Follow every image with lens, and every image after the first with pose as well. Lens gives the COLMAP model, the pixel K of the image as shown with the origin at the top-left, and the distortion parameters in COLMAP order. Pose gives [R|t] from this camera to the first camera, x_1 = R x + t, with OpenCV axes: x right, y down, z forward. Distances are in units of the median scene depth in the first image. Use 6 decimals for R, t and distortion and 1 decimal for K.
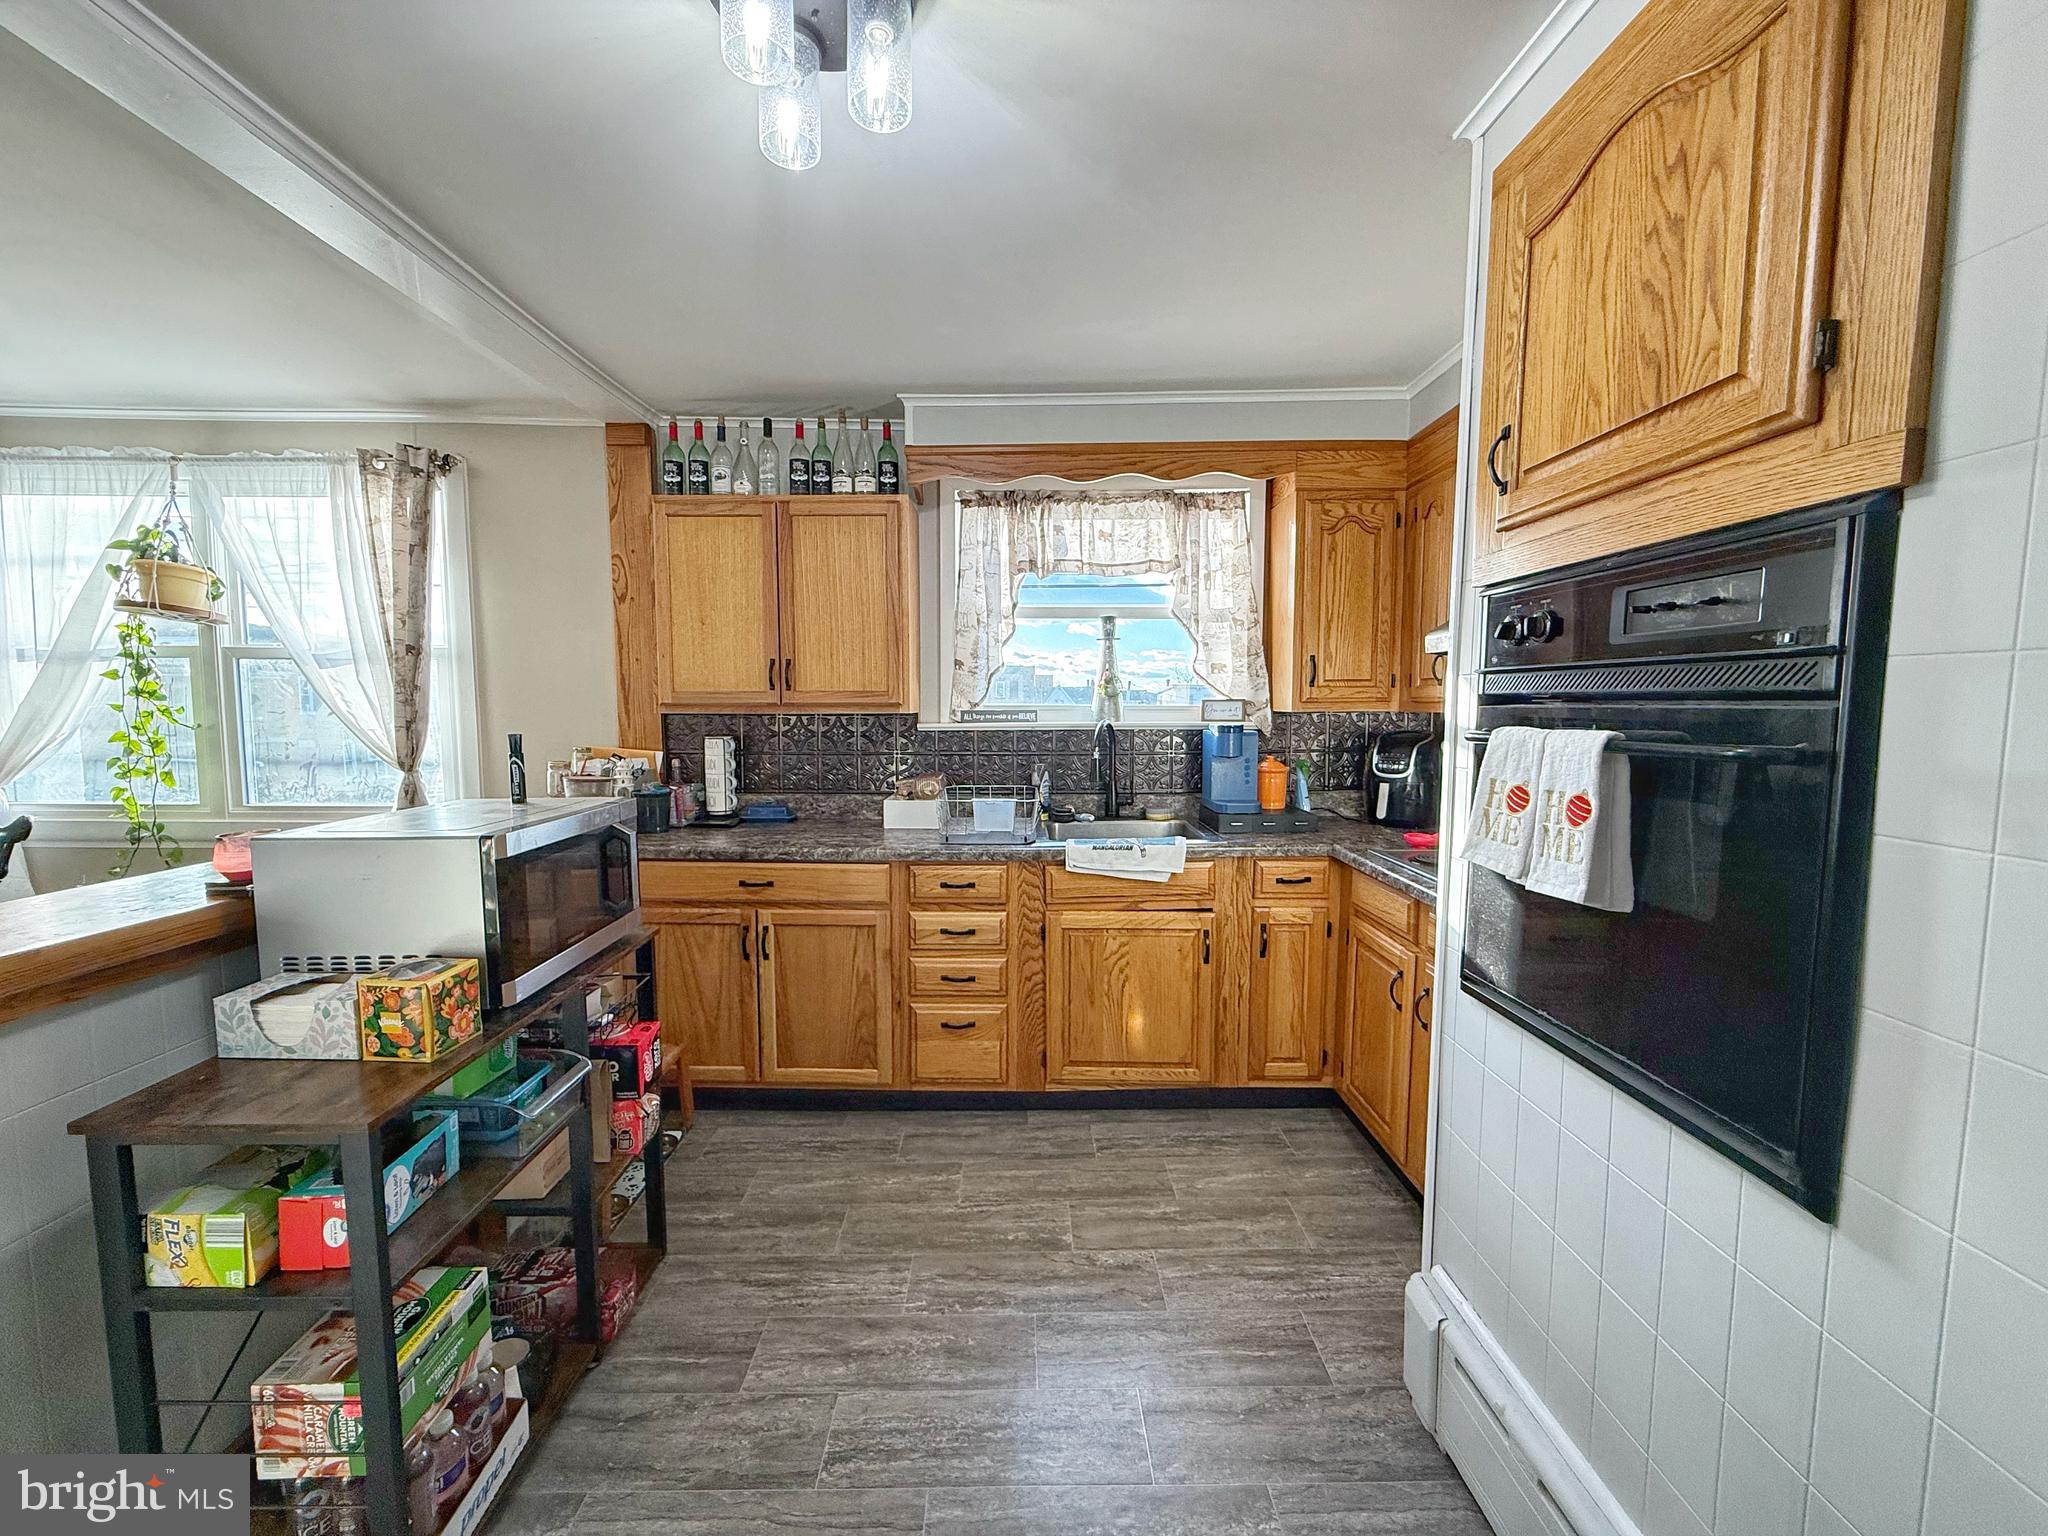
lens RADIAL K [[815.5, 0, 1020.4], [0, 815.5, 772.3], [0, 0, 1]] dist [-0.000512, -0.000254]
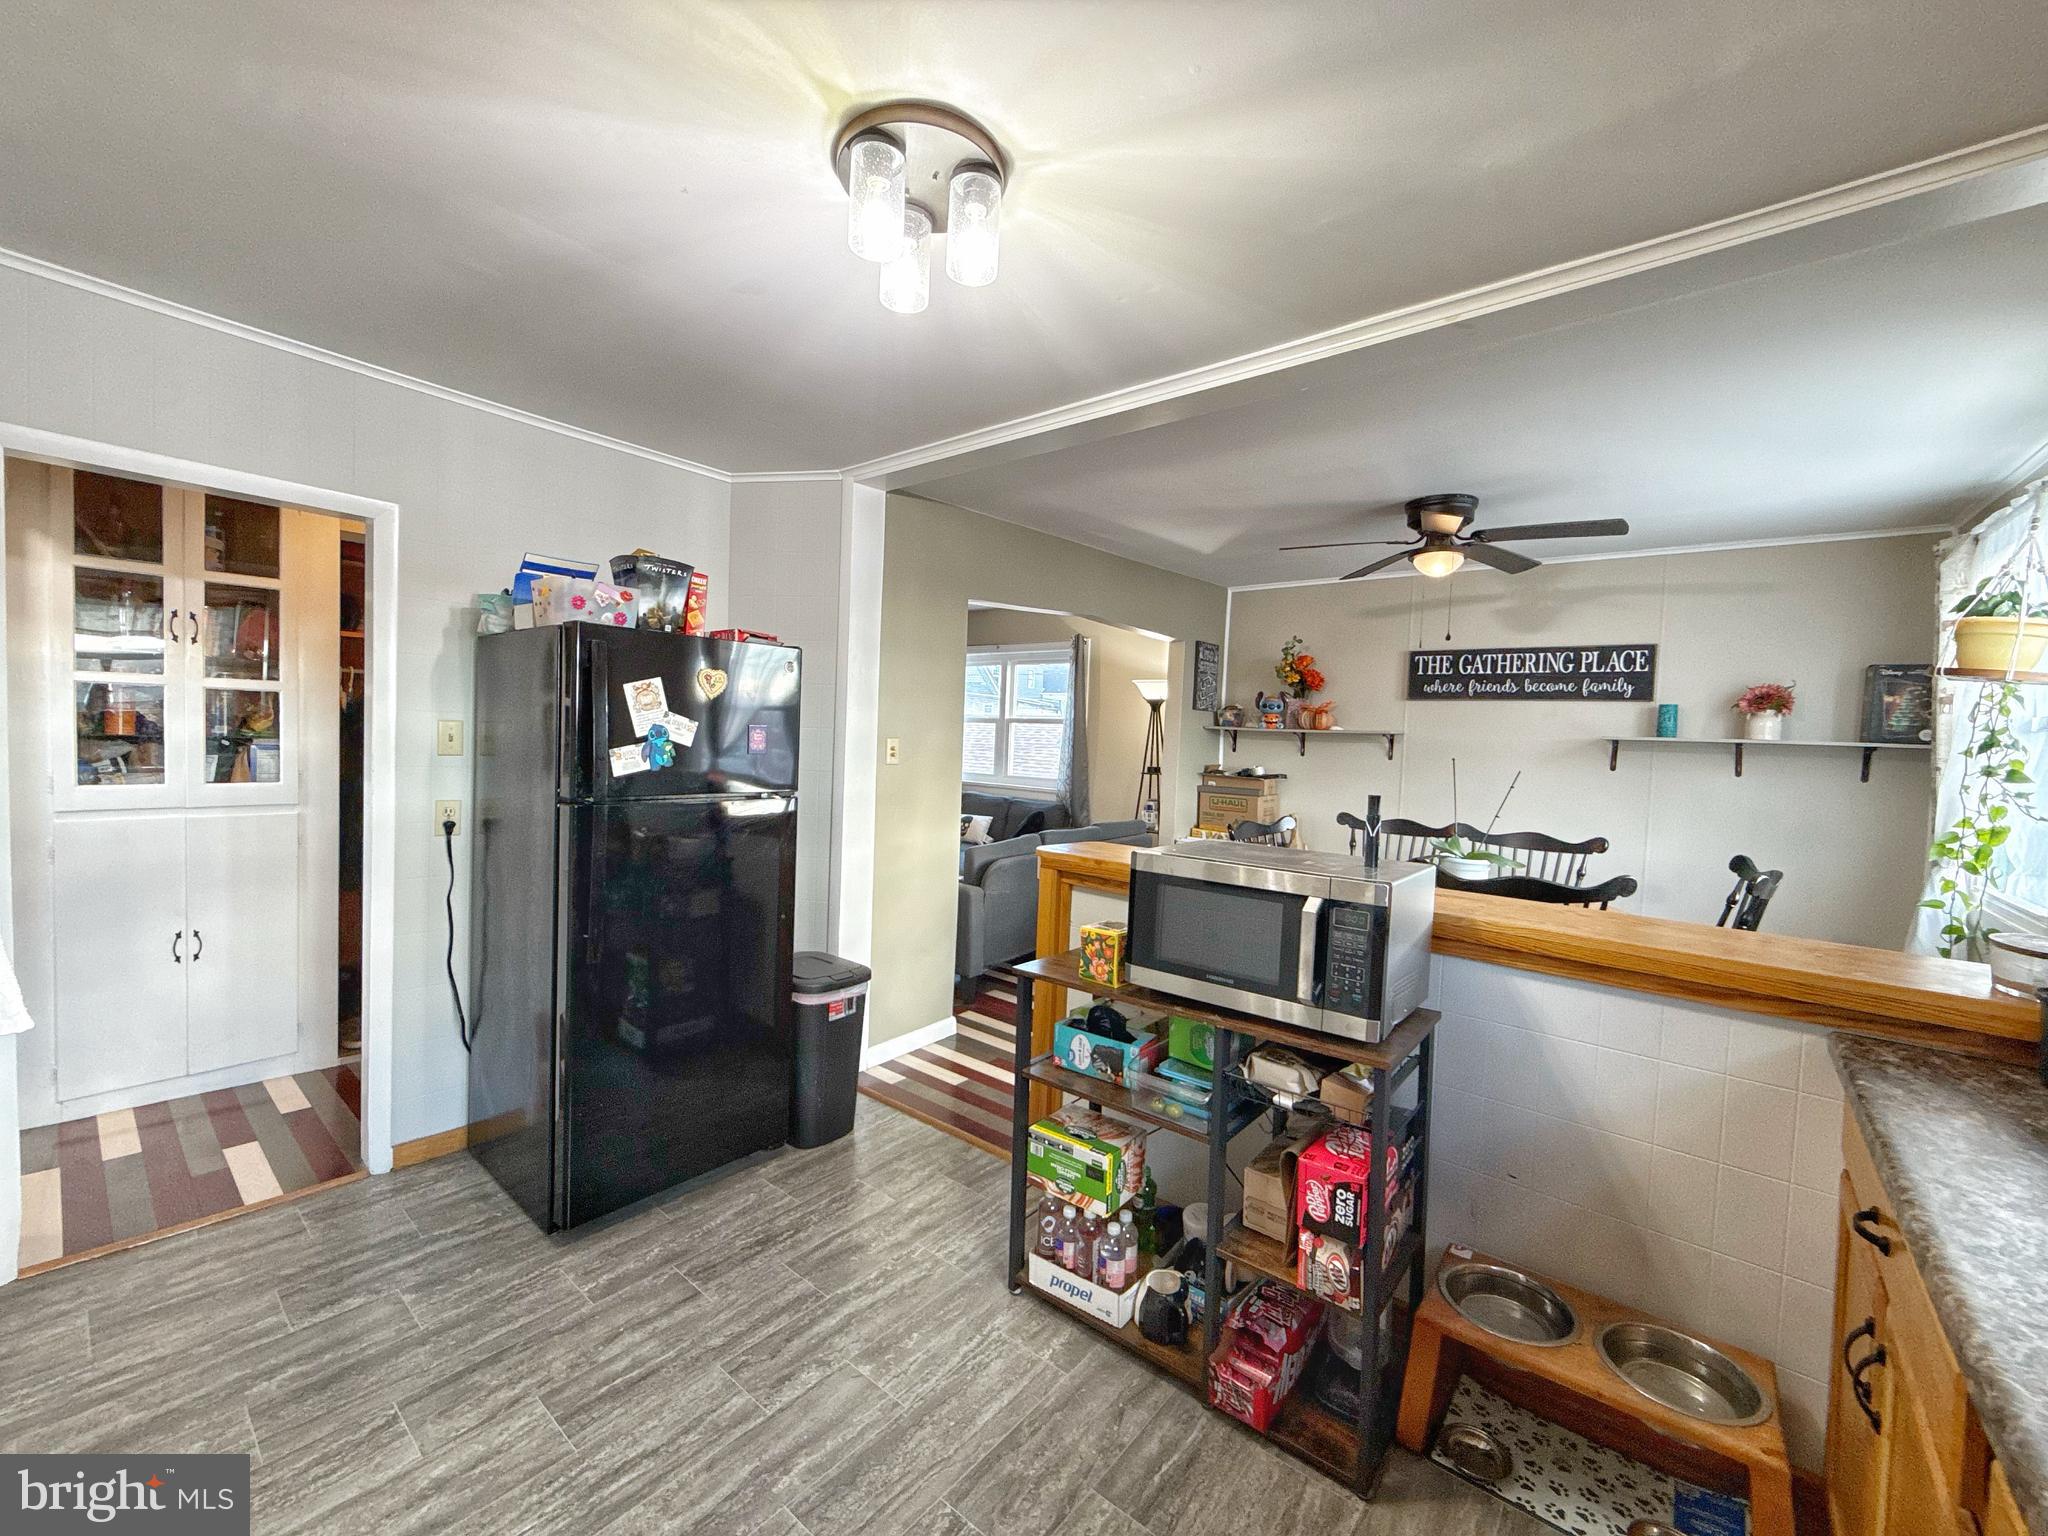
lens RADIAL K [[815.5, 0, 1013.7], [0, 815.5, 768.4], [0, 0, 1]] dist [-0.000512, -0.000254]
pose [[-0.644944, 0.003180, -0.764223, 0.245293], [-0.104923, 0.990154, 0.092667, -0.077470], [0.756993, 0.139949, -0.638260, 0.811148]]
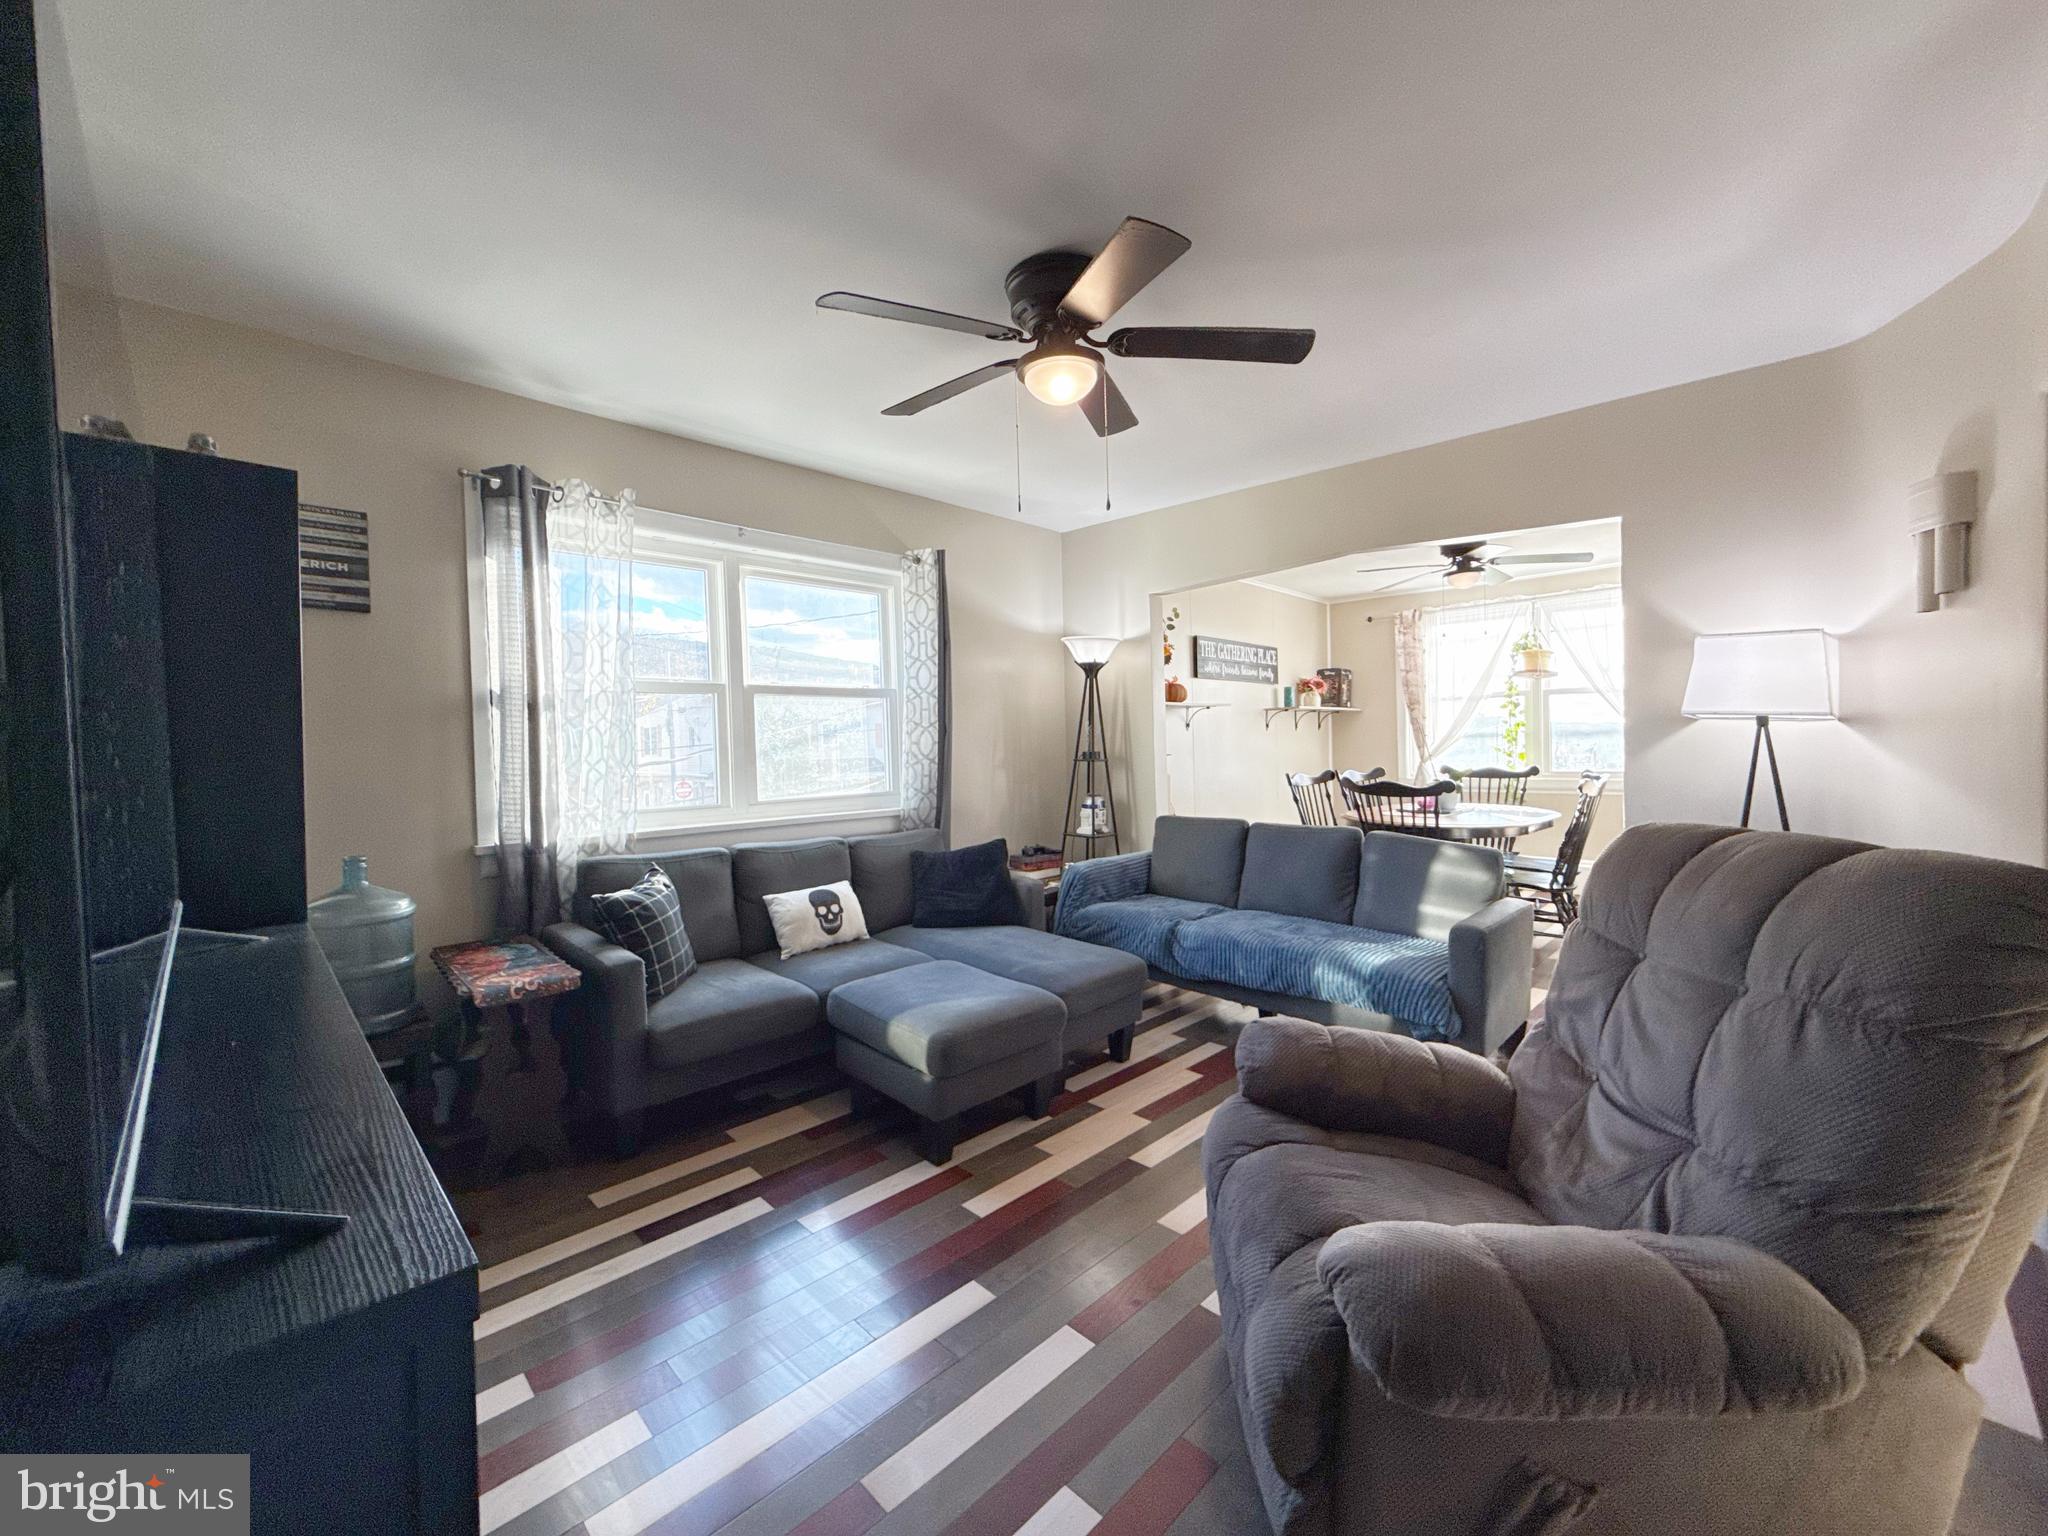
lens RADIAL K [[815.5, 0, 1020.7], [0, 815.5, 769.4], [0, 0, 1]] dist [-0.000512, -0.000254]
pose [[0.702063, -0.005406, -0.712094, -0.508868], [-0.030108, 0.998852, -0.037267, 0.162833], [0.711478, 0.047604, 0.701094, -1.379648]]
